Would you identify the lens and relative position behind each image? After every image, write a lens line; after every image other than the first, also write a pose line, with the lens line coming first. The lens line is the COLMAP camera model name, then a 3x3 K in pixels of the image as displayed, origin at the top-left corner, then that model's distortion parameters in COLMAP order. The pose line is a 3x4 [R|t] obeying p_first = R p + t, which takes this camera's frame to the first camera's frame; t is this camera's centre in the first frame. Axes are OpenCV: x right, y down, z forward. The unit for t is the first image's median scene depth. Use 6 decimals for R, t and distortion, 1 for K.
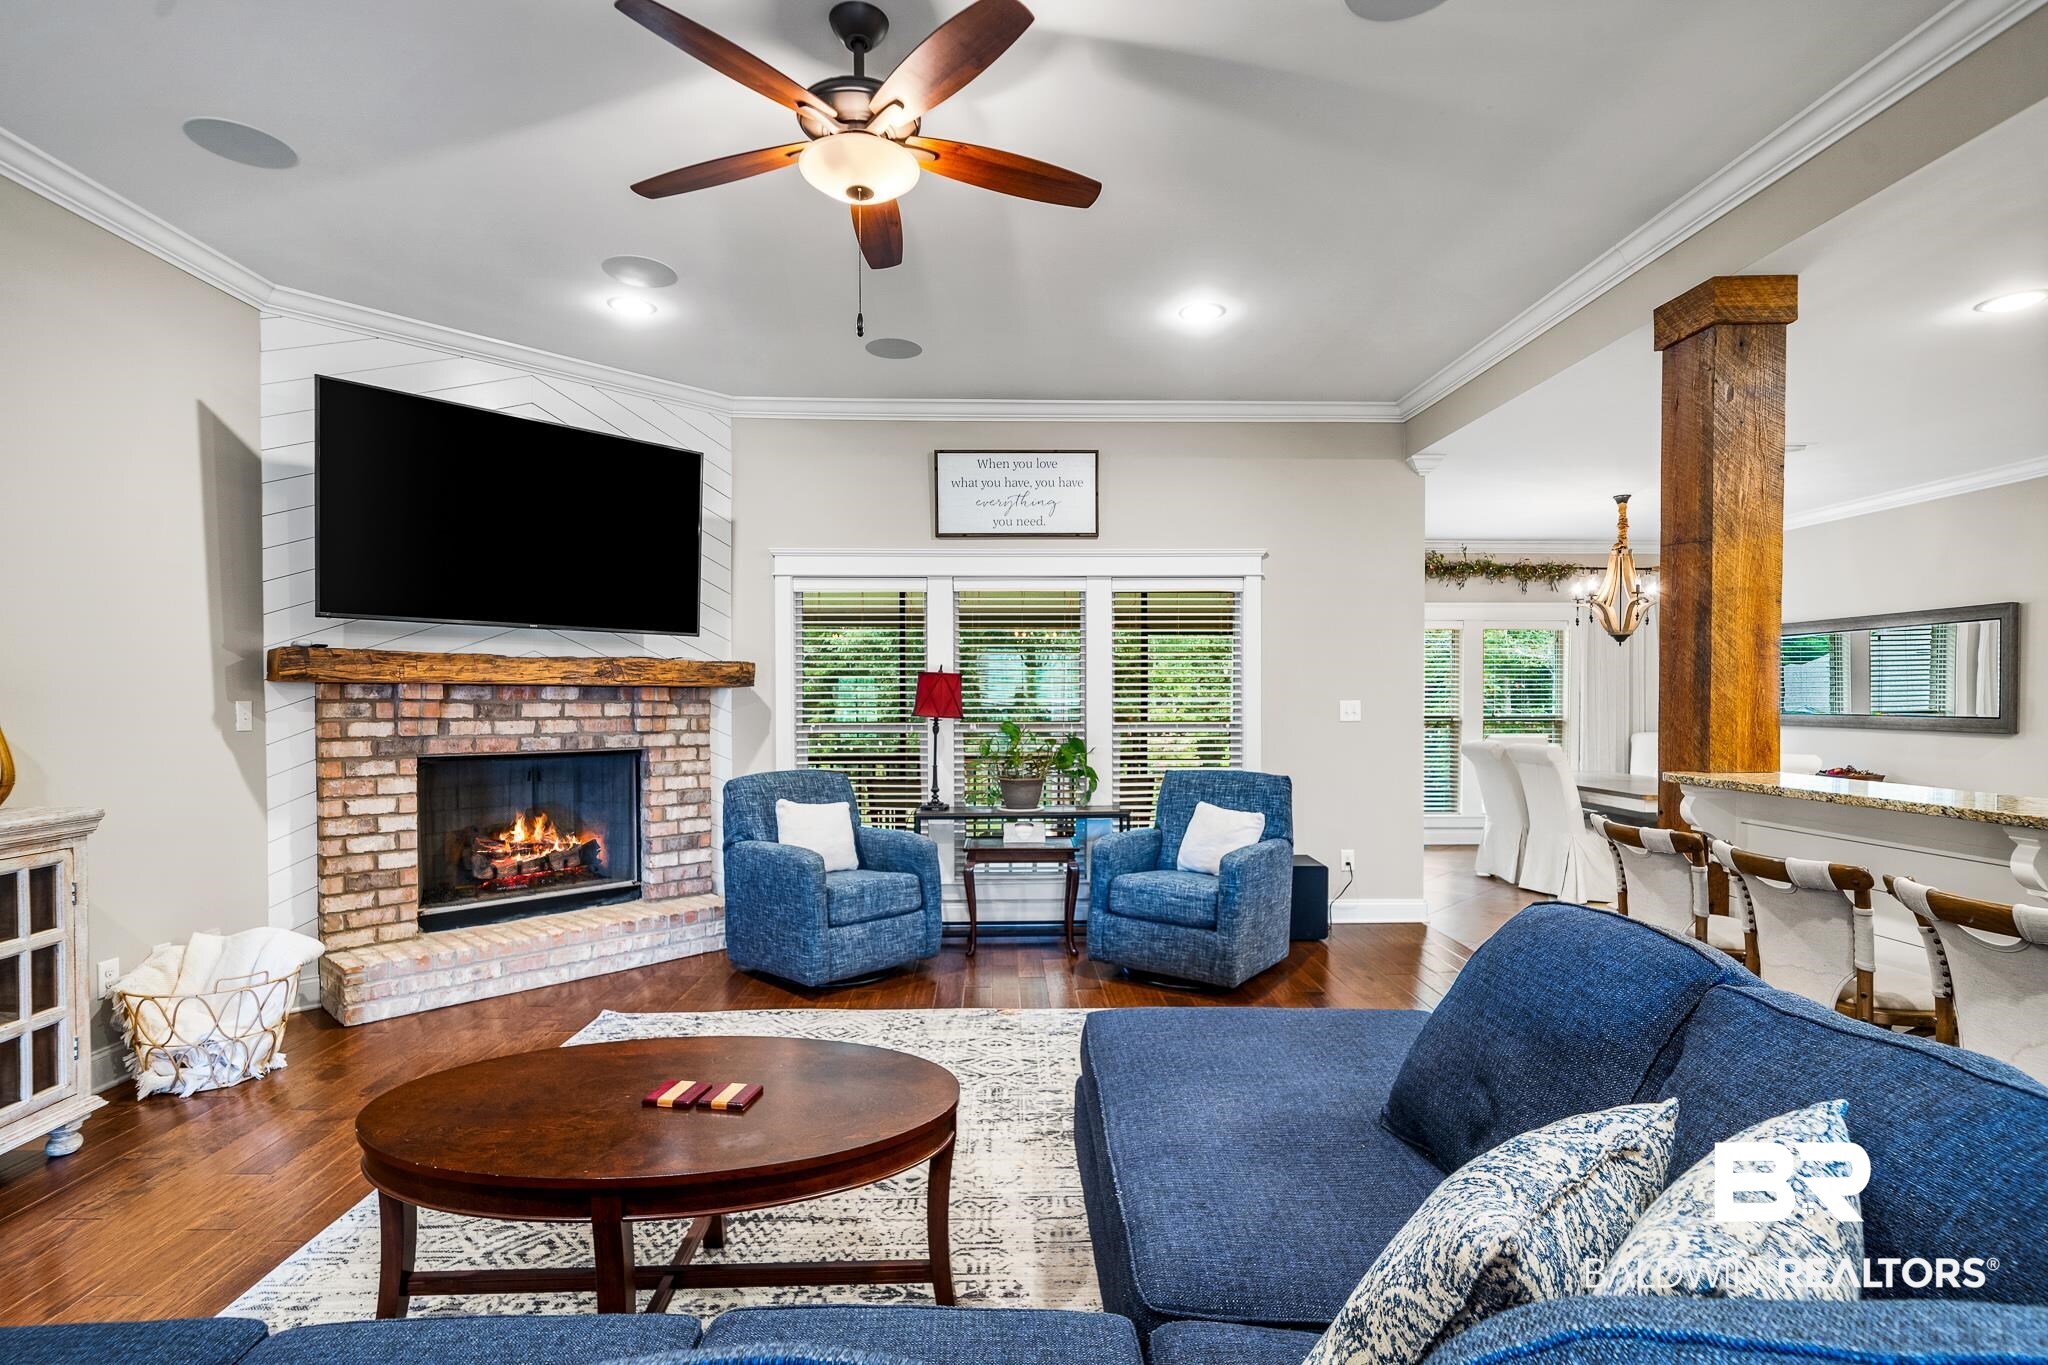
lens RADIAL K [[973.3, 0, 1021.4], [0, 973.3, 715.7], [0, 0, 1]] dist [0.001606, 0.000638]
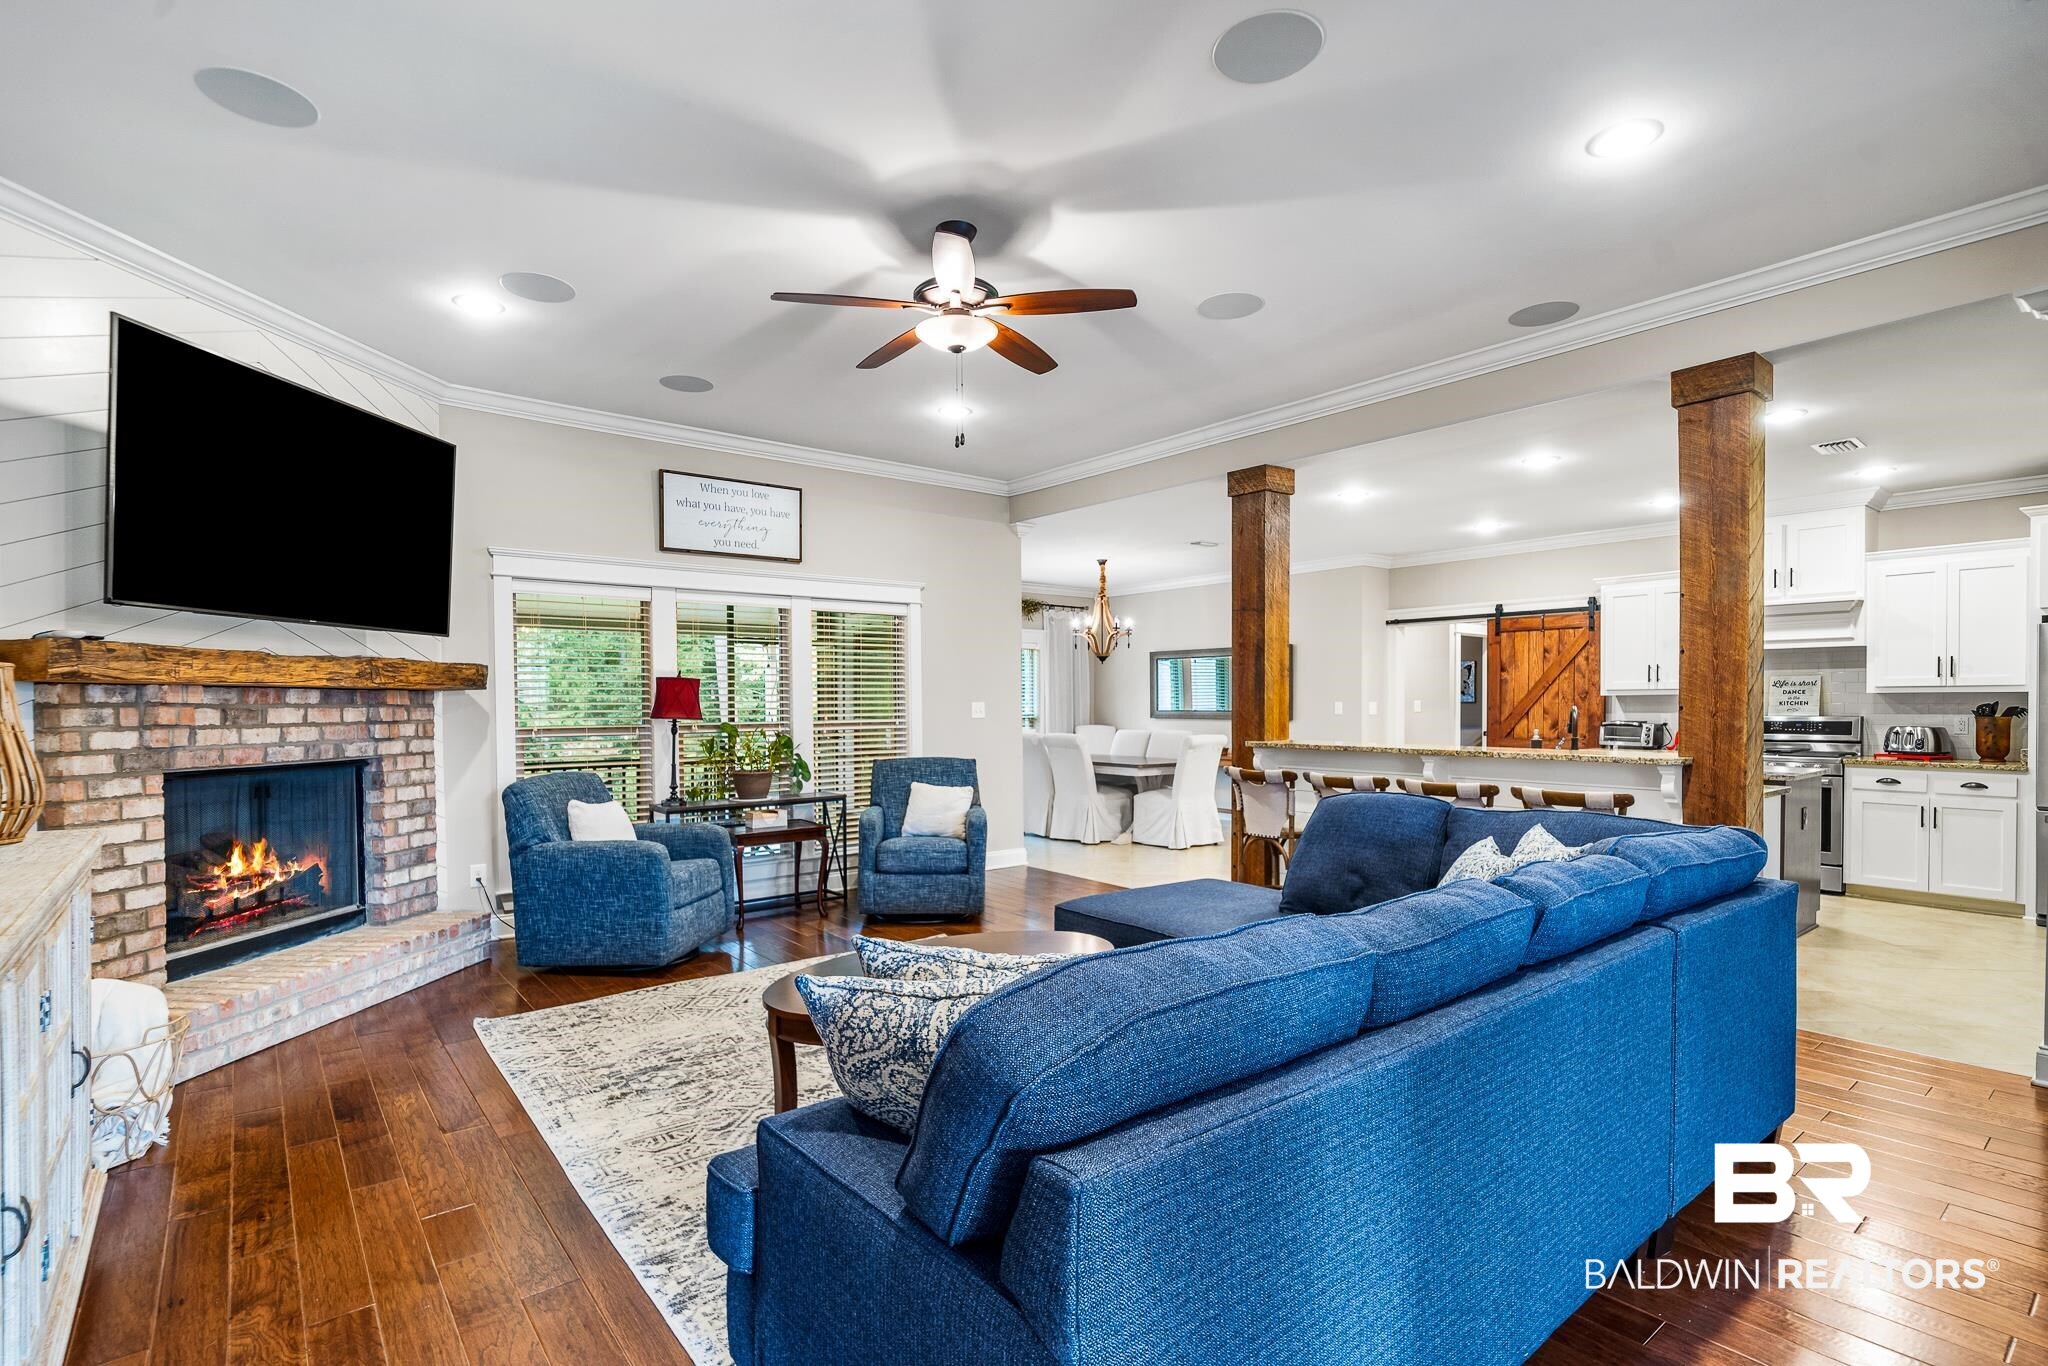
lens RADIAL K [[973.3, 0, 1021.4], [0, 973.3, 716.2], [0, 0, 1]] dist [0.001606, 0.000638]
pose [[0.796185, -0.011972, 0.604935, -0.469196], [0.014847, 0.999890, 0.000247, 0.004177], [-0.604871, 0.008785, 0.796275, -0.096384]]
